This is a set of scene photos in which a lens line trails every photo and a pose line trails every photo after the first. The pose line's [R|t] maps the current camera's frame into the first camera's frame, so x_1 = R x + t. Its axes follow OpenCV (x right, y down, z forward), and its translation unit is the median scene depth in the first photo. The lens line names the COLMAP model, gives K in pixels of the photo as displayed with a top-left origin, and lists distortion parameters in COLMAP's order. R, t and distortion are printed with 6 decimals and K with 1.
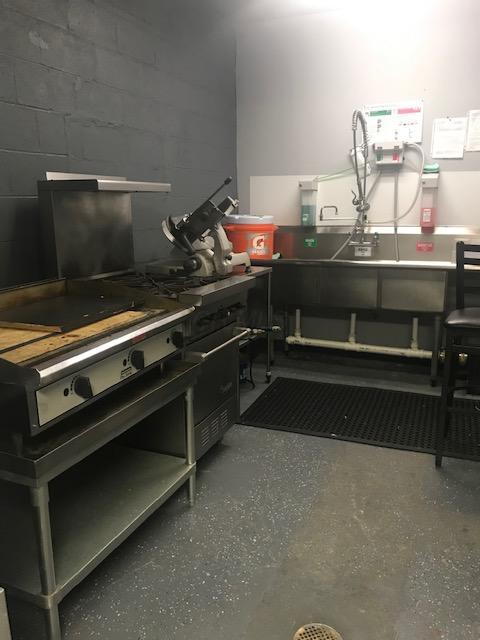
lens RADIAL K [[531.2, 0, 238.9], [0, 531.2, 321.3], [0, 0, 1]] dist [0.035099, -0.028780]
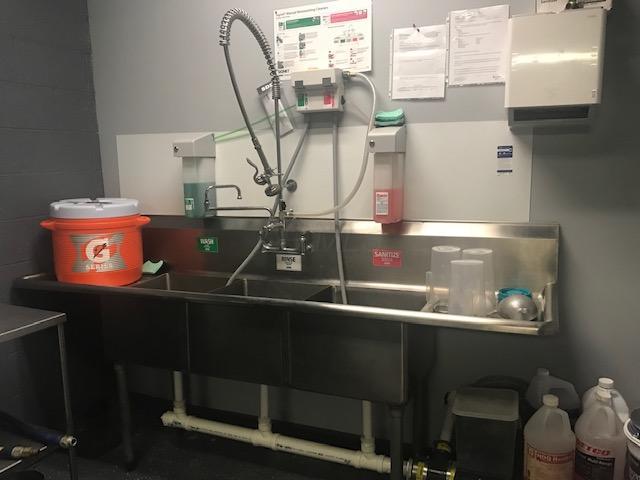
lens RADIAL K [[531.2, 0, 320.8], [0, 531.2, 239.3], [0, 0, 1]] dist [0.035099, -0.028780]
pose [[0.999876, -0.012114, -0.010048, 0.286372], [0.011411, 0.997664, -0.067350, -0.123086], [0.010841, 0.067227, 0.997679, 0.453204]]
